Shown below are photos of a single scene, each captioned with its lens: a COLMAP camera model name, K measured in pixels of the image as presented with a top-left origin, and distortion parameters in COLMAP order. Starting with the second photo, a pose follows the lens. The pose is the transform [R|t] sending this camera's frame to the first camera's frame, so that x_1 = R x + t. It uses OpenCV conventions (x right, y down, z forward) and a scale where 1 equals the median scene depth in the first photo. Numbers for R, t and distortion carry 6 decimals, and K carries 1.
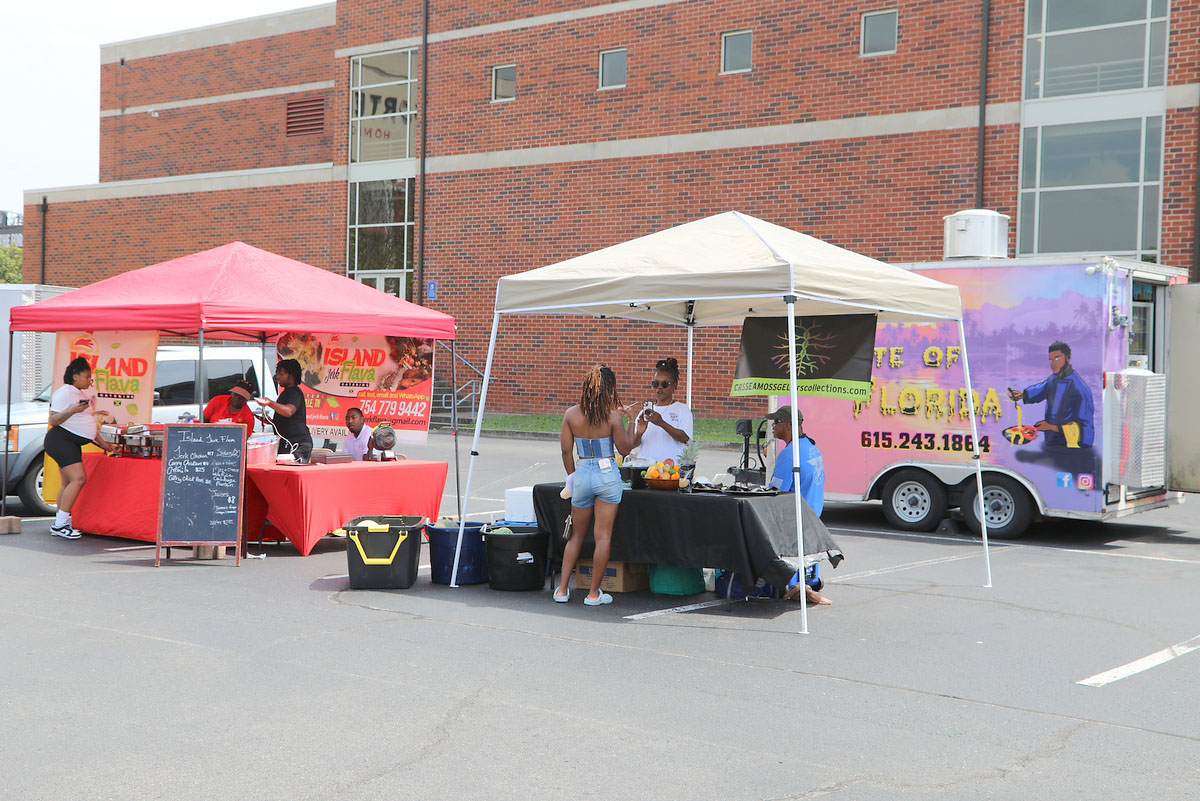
lens RADIAL K [[1526.2, 0, 599.5], [0, 1526.2, 399.8], [0, 0, 1]] dist [0.074901, 0.000000]
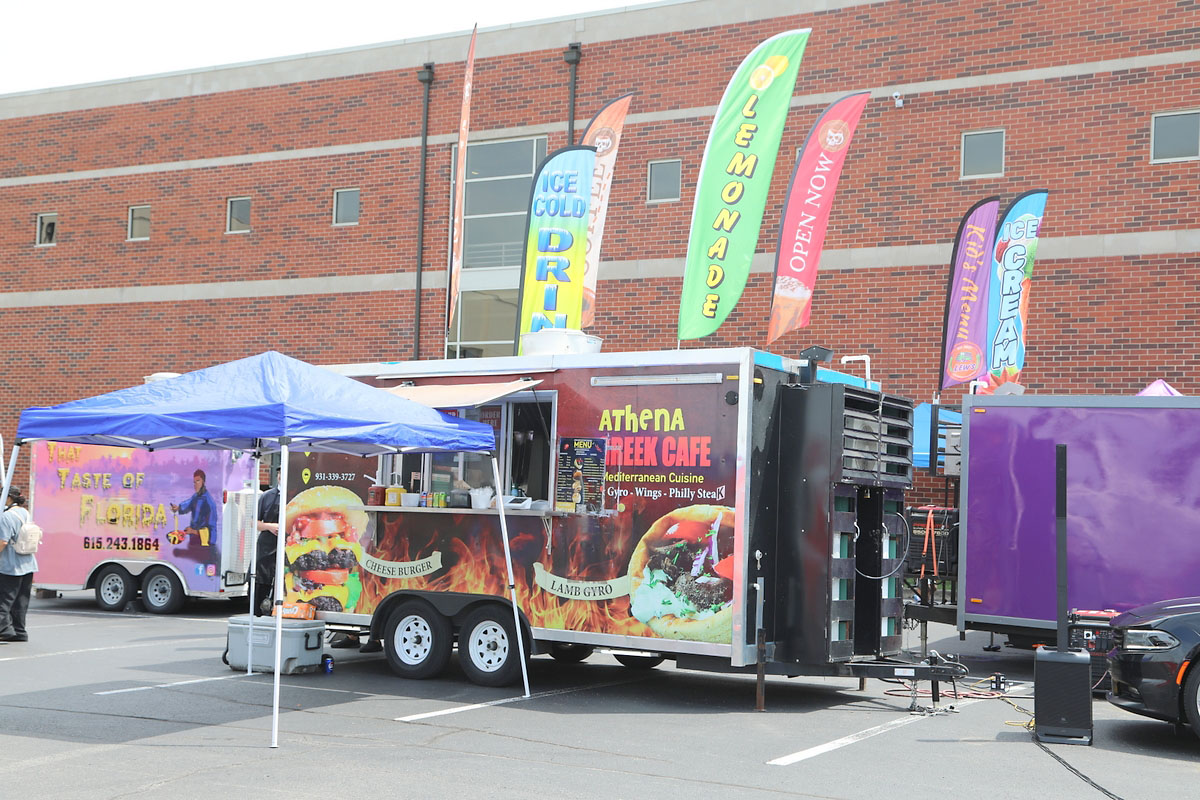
lens RADIAL K [[1557.2, 0, 601.1], [0, 1557.2, 400.7], [0, 0, 1]] dist [0.167265, 0.000000]
pose [[0.987847, 0.011984, 0.154966, 0.201408], [0.000424, 0.996812, -0.079790, 0.006486], [-0.155428, 0.078886, 0.984692, -0.218212]]
